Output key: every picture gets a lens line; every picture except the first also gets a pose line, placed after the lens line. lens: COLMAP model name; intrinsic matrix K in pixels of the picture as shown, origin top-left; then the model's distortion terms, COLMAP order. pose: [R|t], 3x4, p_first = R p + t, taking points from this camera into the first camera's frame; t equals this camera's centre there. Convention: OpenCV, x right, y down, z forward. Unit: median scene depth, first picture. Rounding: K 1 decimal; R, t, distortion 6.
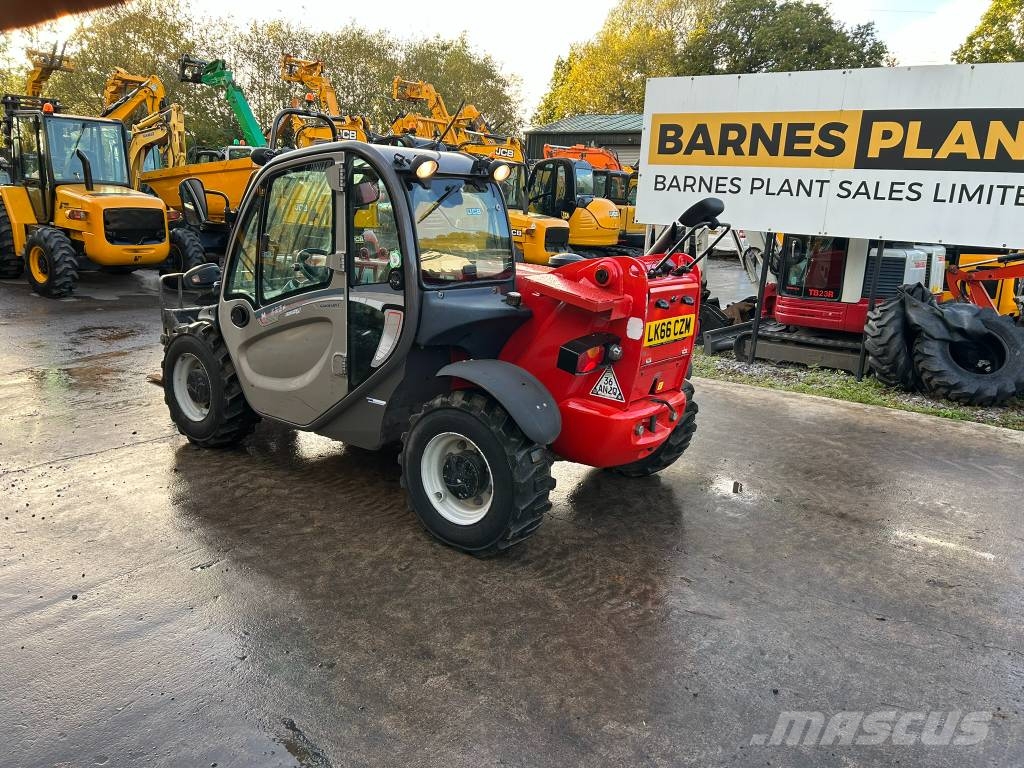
lens RADIAL K [[772.5, 0, 517.9], [0, 772.5, 382.4], [0, 0, 1]] dist [0.060615, -0.058171]
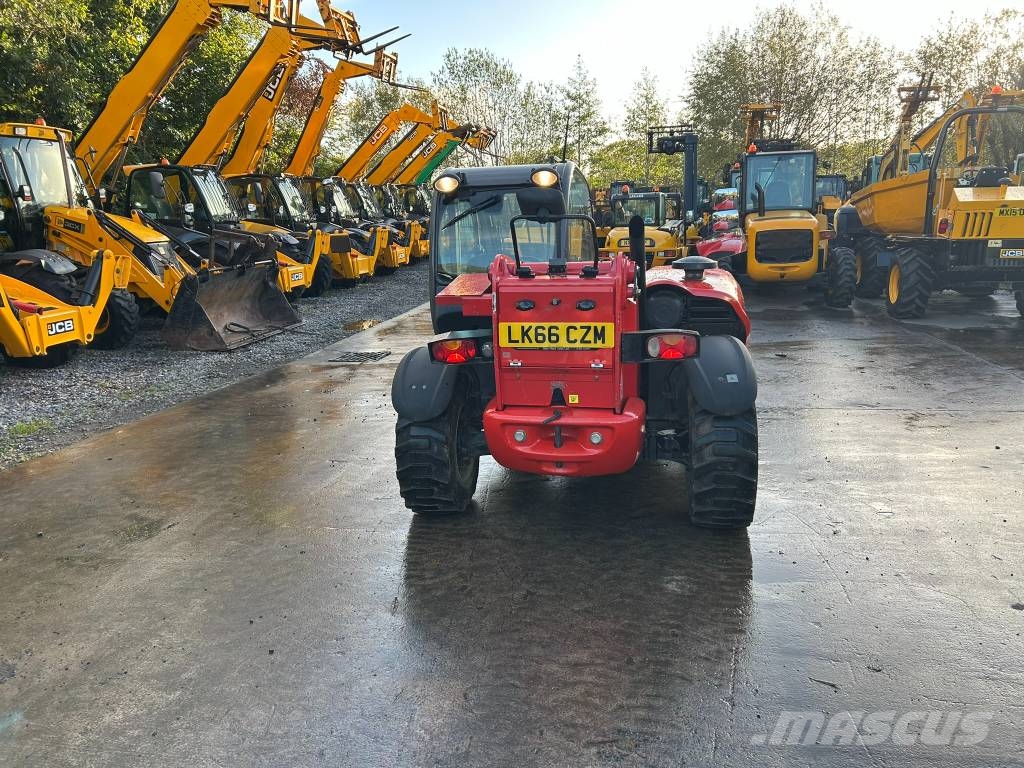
lens RADIAL K [[769.8, 0, 509.1], [0, 769.8, 385.6], [0, 0, 1]] dist [0.059073, -0.063251]
pose [[0.444517, 0.134625, -0.885596, 0.514519], [-0.159767, 0.984705, 0.069497, -0.033496], [0.881408, 0.110596, 0.459227, 0.285568]]
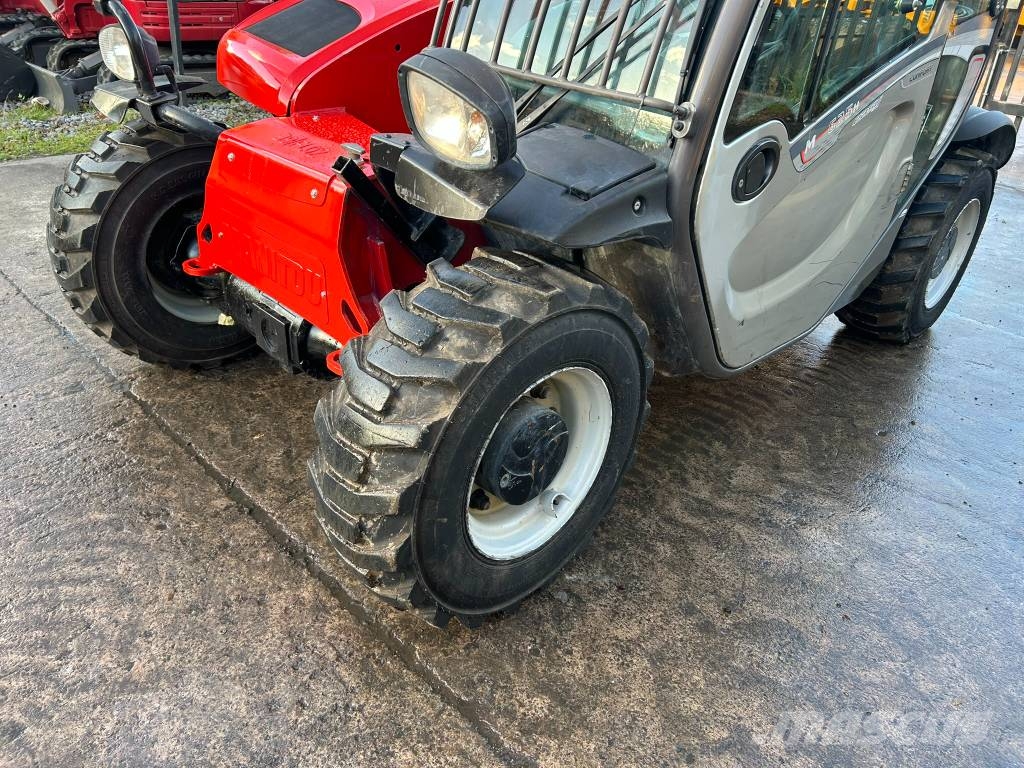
lens RADIAL K [[769.8, 0, 509.1], [0, 769.8, 385.6], [0, 0, 1]] dist [0.059073, -0.063251]
pose [[0.134226, -0.517326, 0.845197, -0.467236], [0.167821, 0.852462, 0.495121, -0.127044], [-0.976637, 0.075384, 0.201241, 0.656116]]
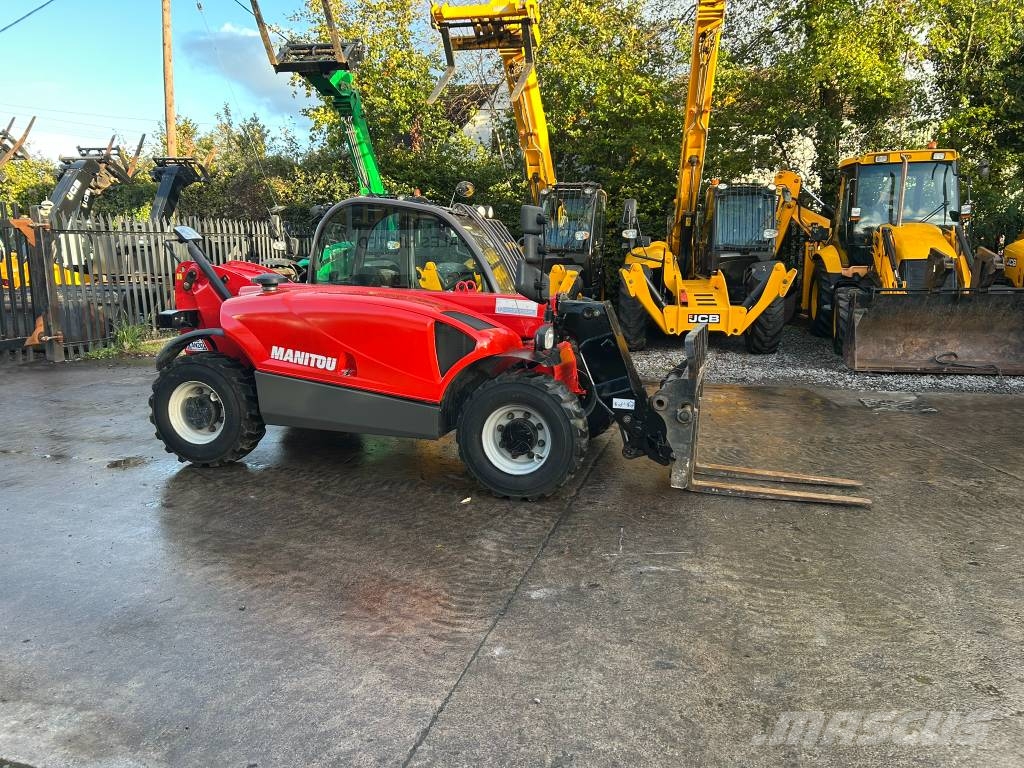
lens RADIAL K [[769.8, 0, 509.1], [0, 769.8, 385.6], [0, 0, 1]] dist [0.059073, -0.063251]
pose [[-0.927463, 0.020927, -0.373330, 0.110300], [-0.124646, 0.924021, 0.361453, -0.307698], [0.352529, 0.381768, -0.854387, 1.417252]]
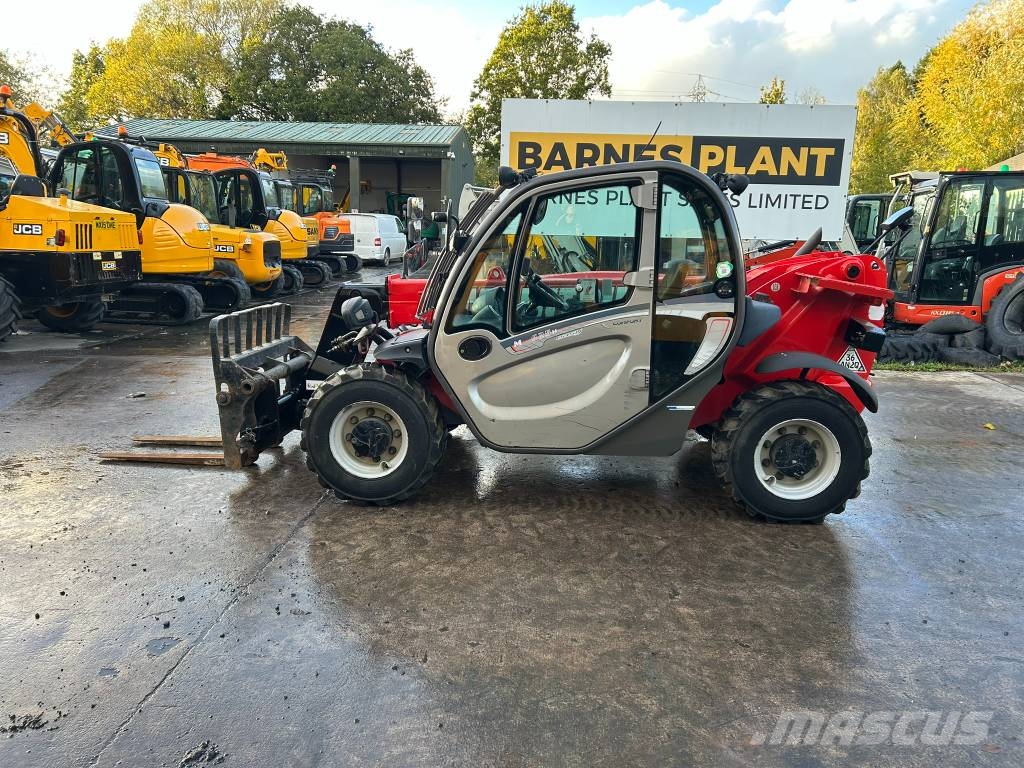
lens RADIAL K [[768.2, 0, 513.2], [0, 768.2, 377.8], [0, 0, 1]] dist [0.067378, -0.079868]
pose [[0.833461, -0.140140, 0.534513, -0.506783], [0.148373, 0.988540, 0.027822, -0.042957], [-0.532286, 0.056119, 0.844702, 0.129964]]
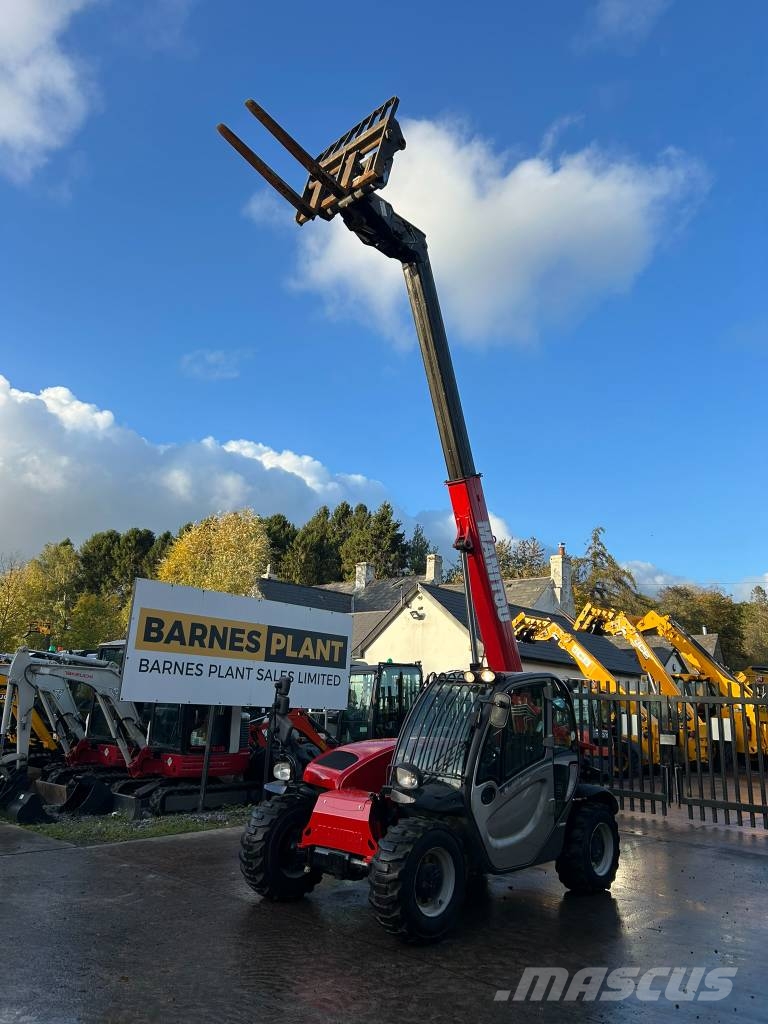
lens RADIAL K [[767.3, 0, 394.6], [0, 767.3, 527.9], [0, 0, 1]] dist [0.087865, -0.102975]
pose [[0.089232, 0.176184, 0.980304, -1.089843], [0.192586, 0.962605, -0.190533, -0.188701], [-0.977215, 0.205794, 0.051965, 0.621299]]
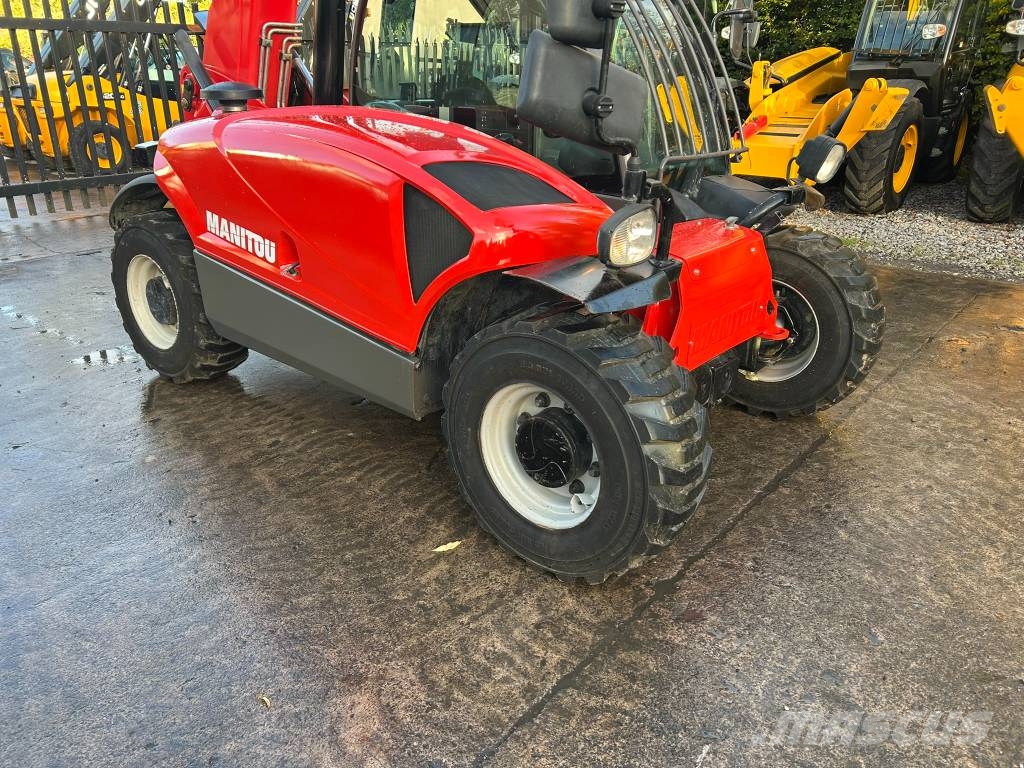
lens RADIAL K [[769.8, 0, 509.1], [0, 769.8, 385.6], [0, 0, 1]] dist [0.059073, -0.063251]
pose [[-0.998296, -0.053423, 0.023458, -0.131232], [-0.030146, 0.816497, 0.576563, -0.228425], [-0.049955, 0.574873, -0.816716, 1.113485]]
